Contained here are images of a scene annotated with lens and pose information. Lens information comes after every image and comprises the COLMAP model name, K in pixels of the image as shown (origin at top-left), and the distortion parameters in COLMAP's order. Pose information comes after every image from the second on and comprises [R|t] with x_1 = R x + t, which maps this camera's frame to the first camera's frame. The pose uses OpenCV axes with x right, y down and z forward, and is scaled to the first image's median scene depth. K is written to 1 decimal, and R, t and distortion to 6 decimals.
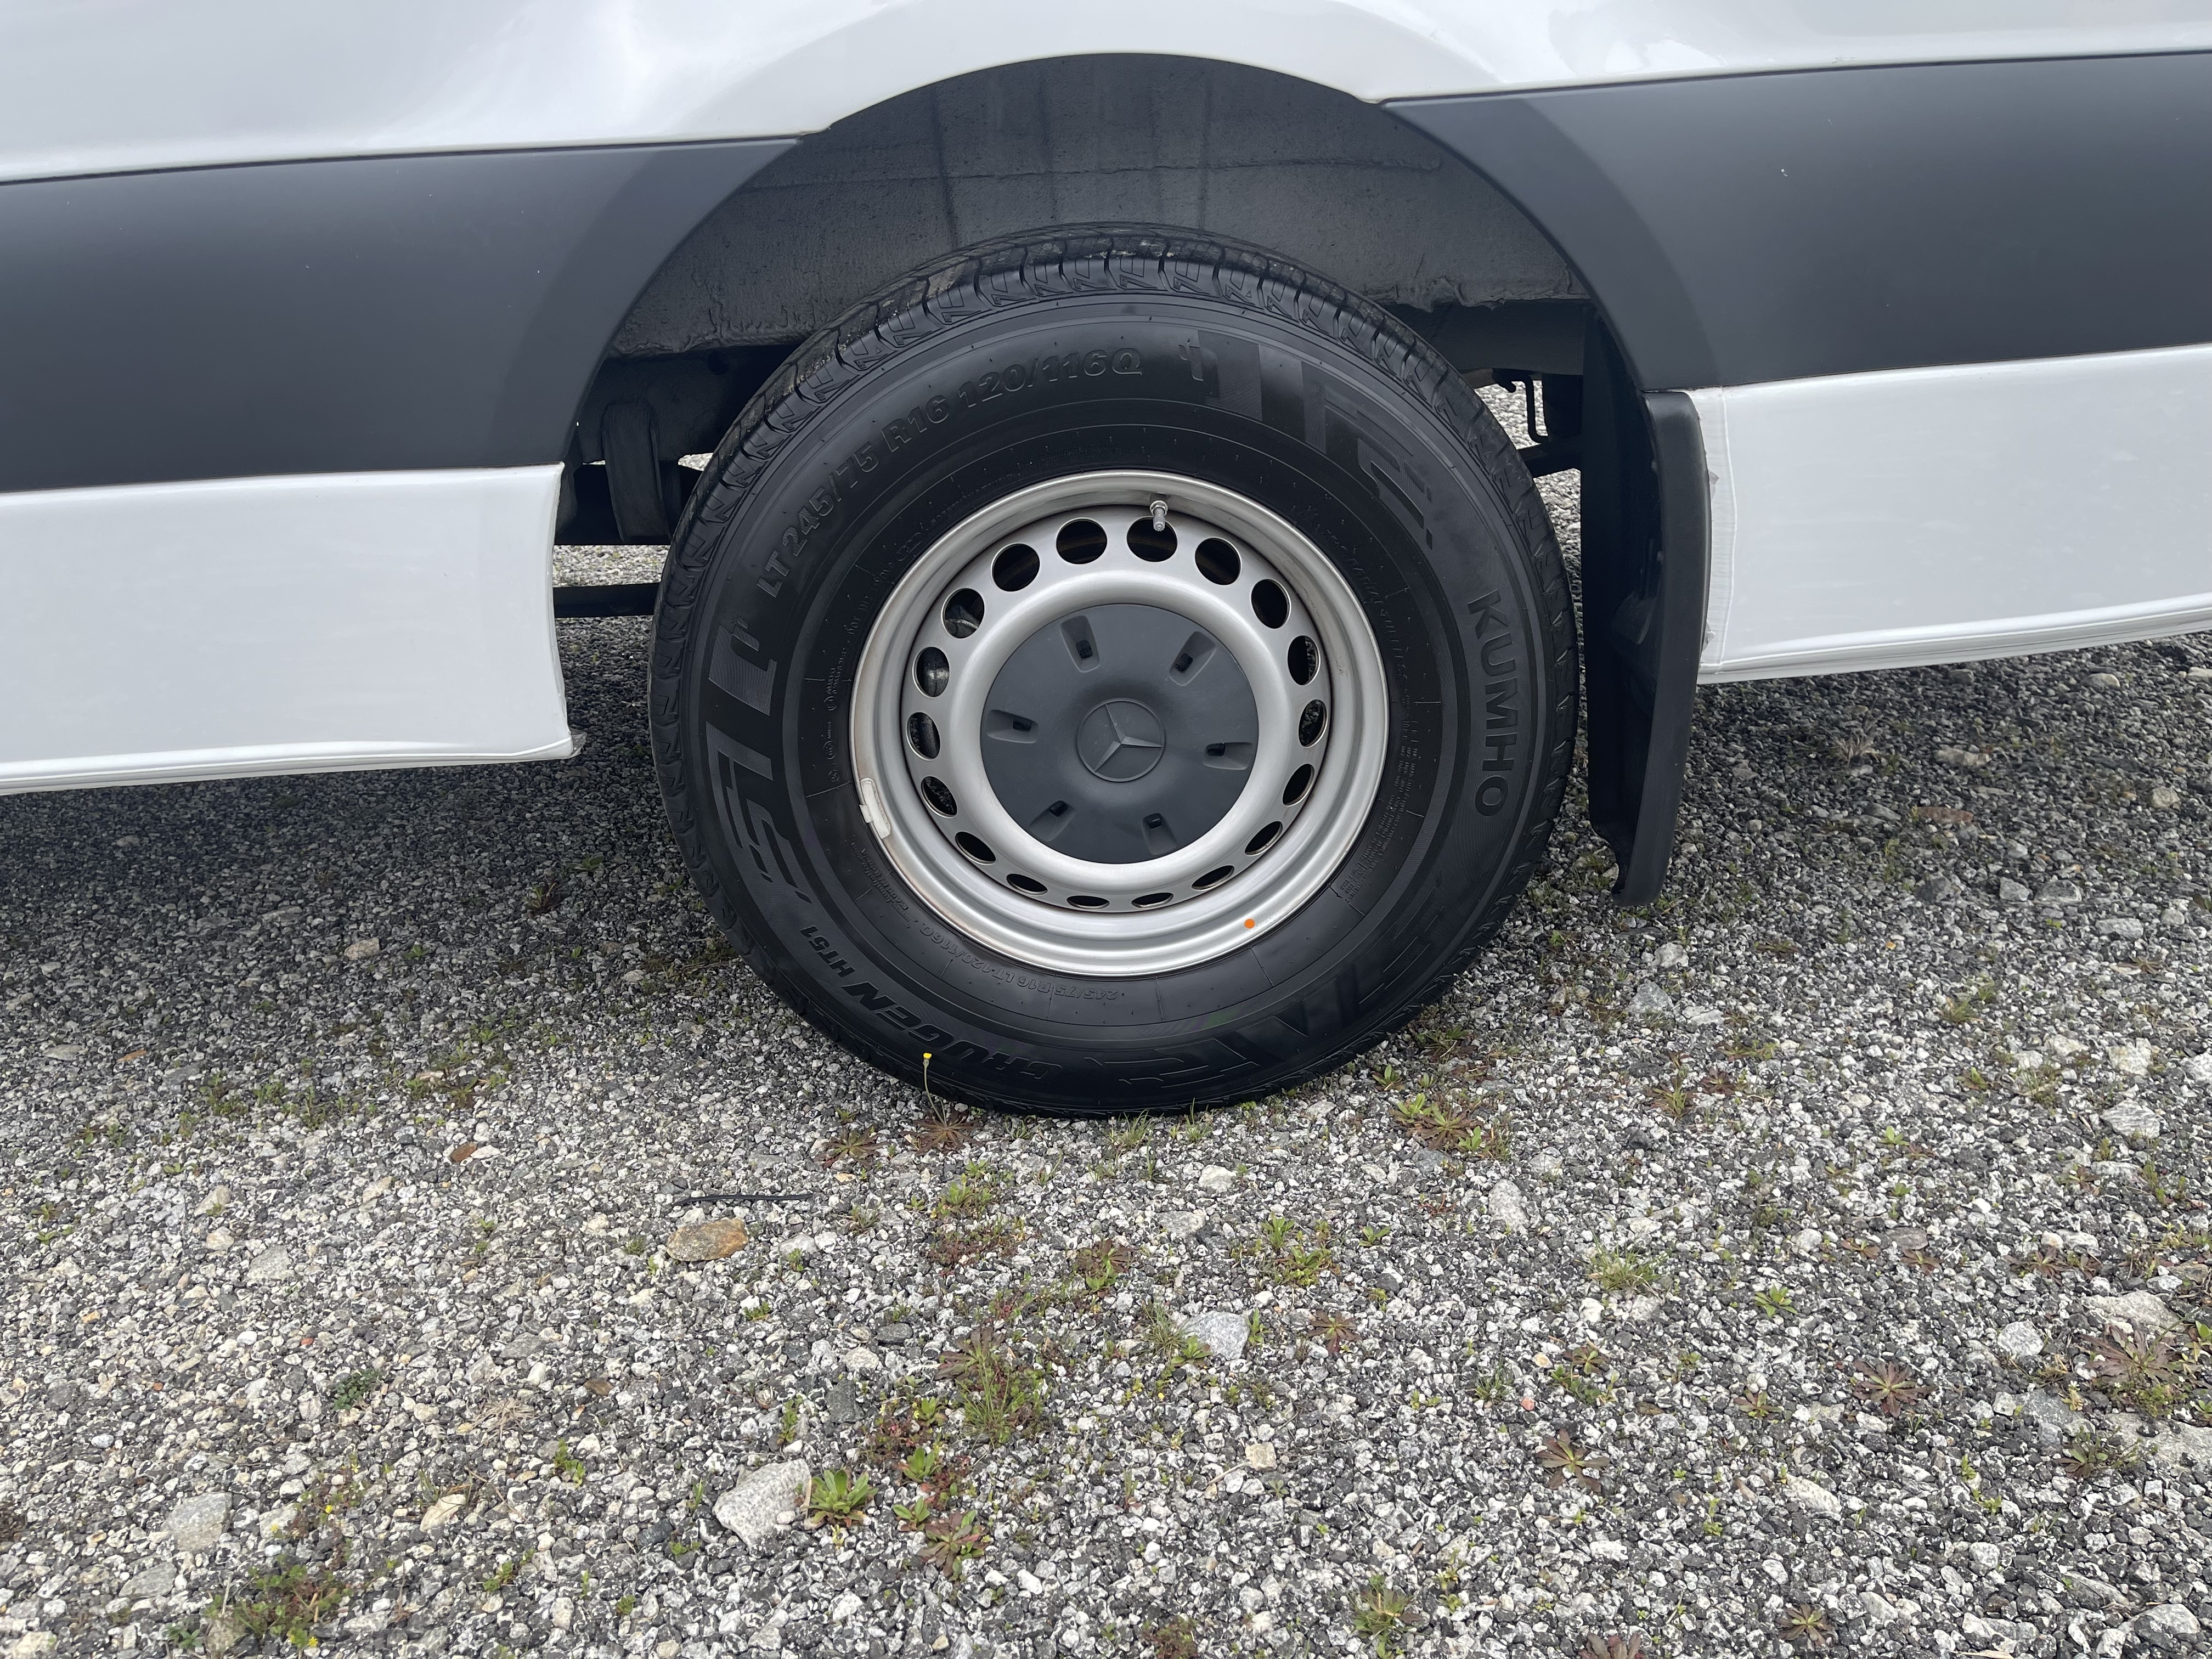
lens RADIAL K [[1700.1, 0, 1098.9], [0, 1700.1, 839.0], [0, 0, 1]] dist [0.051431, -0.017760]
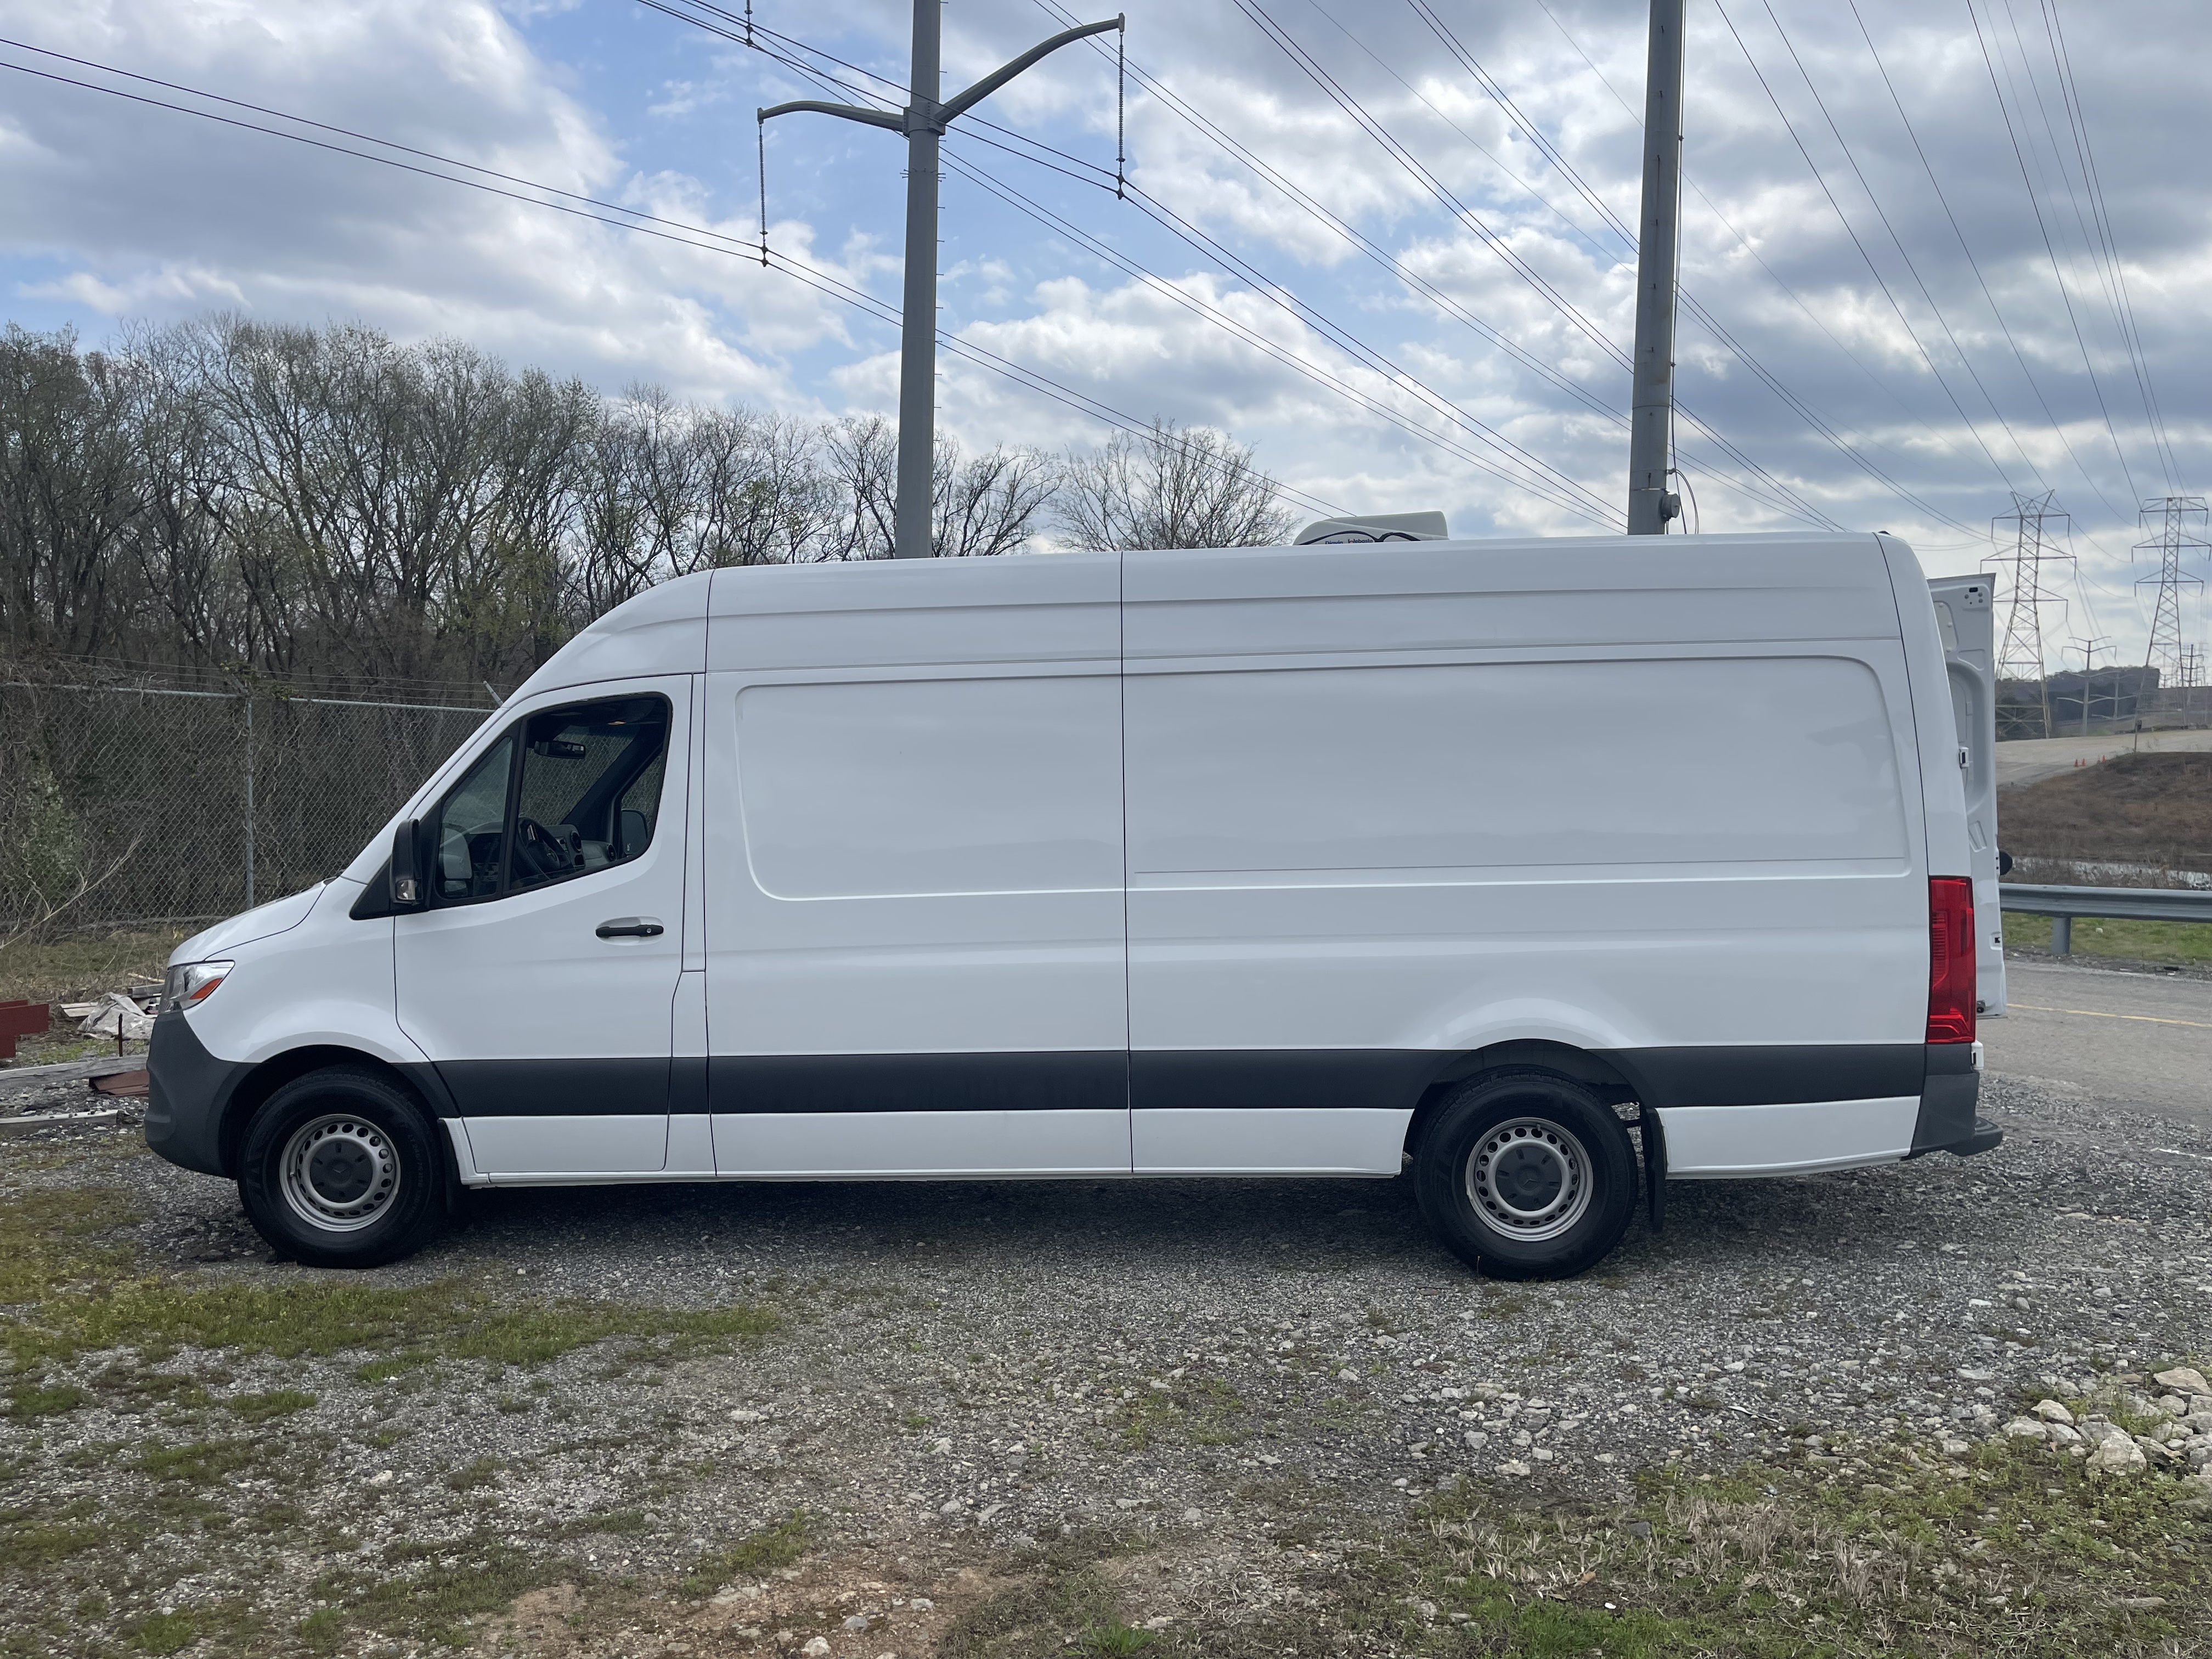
lens RADIAL K [[1700.1, 0, 1101.3], [0, 1700.1, 825.0], [0, 0, 1]] dist [0.051431, -0.017760]
pose [[0.990725, 0.037596, -0.130576, -0.540626], [-0.087044, 0.913503, -0.397411, 0.957788], [0.104341, 0.405091, 0.908303, -3.486979]]
